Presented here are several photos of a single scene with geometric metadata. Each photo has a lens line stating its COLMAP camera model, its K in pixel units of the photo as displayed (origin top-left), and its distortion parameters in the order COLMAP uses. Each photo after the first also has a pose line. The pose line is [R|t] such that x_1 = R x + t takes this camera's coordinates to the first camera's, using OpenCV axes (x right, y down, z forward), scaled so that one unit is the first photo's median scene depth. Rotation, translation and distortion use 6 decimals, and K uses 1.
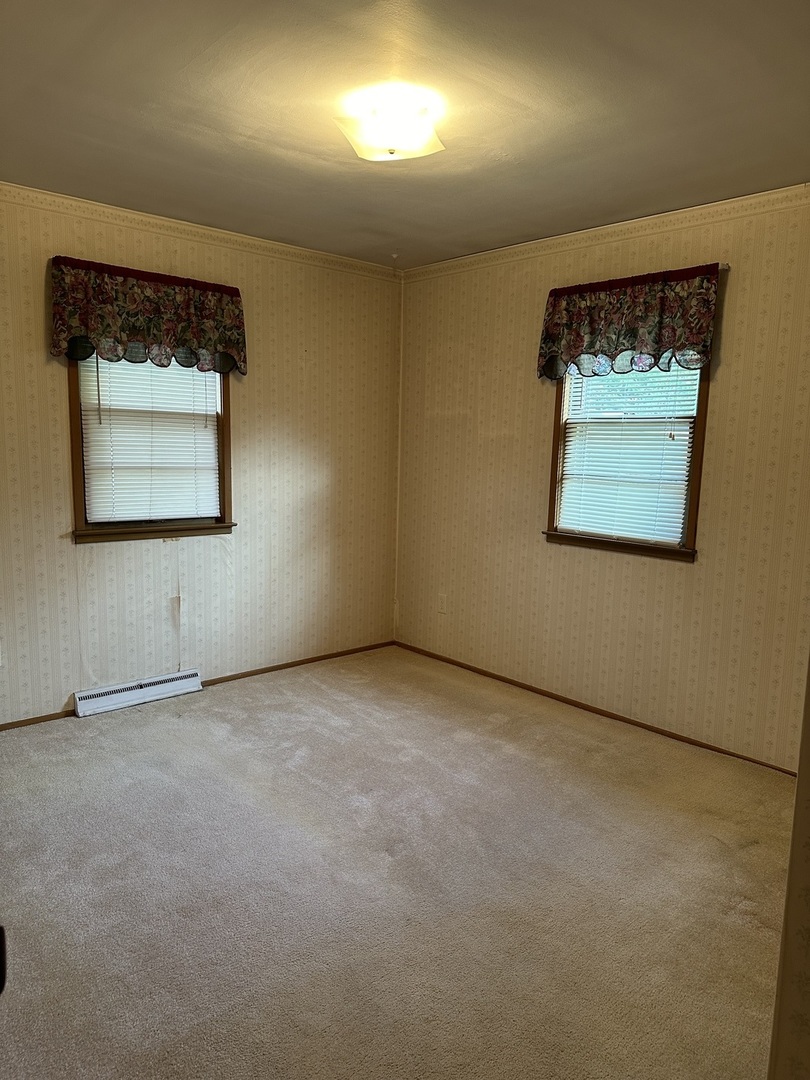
lens RADIAL K [[713.5, 0, 405.0], [0, 713.5, 540.0], [0, 0, 1]] dist [-0.021654, -0.004231]
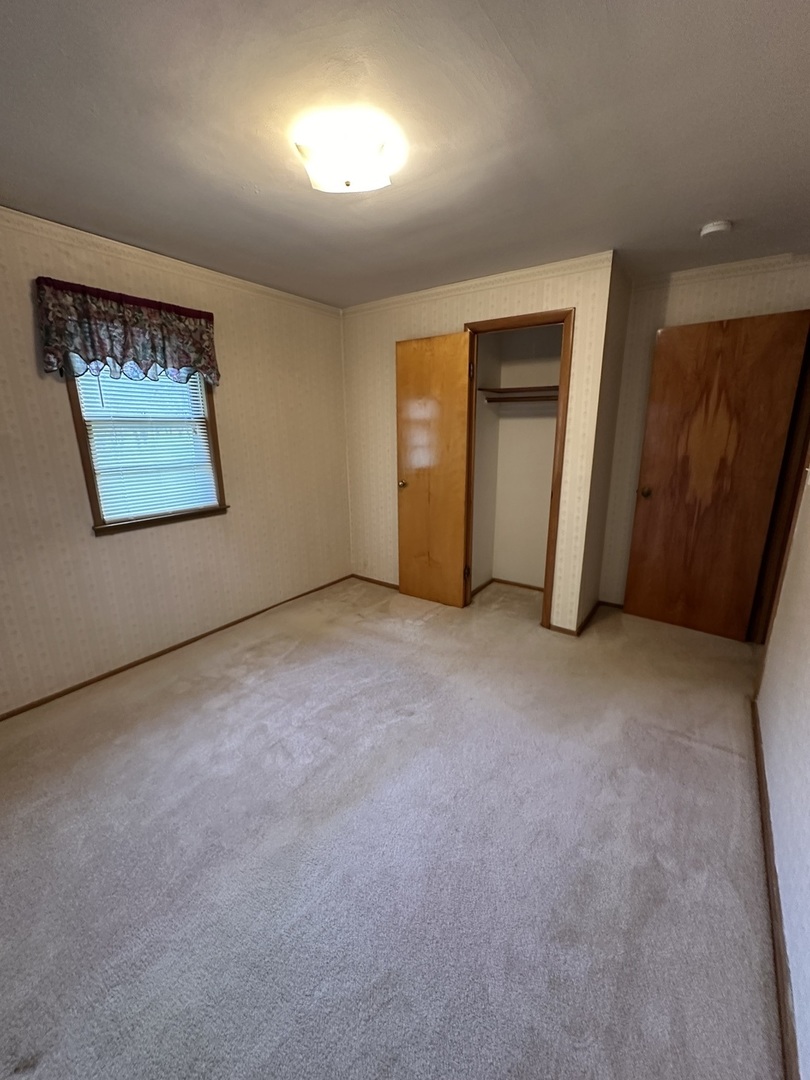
lens RADIAL K [[431.1, 0, 405.0], [0, 431.1, 540.0], [0, 0, 1]] dist [-0.002361, 0.000016]
pose [[-0.191999, -0.269652, 0.943623, -0.550296], [0.140508, 0.944053, 0.298365, -0.132973], [-0.971285, 0.189873, -0.143369, 0.722020]]
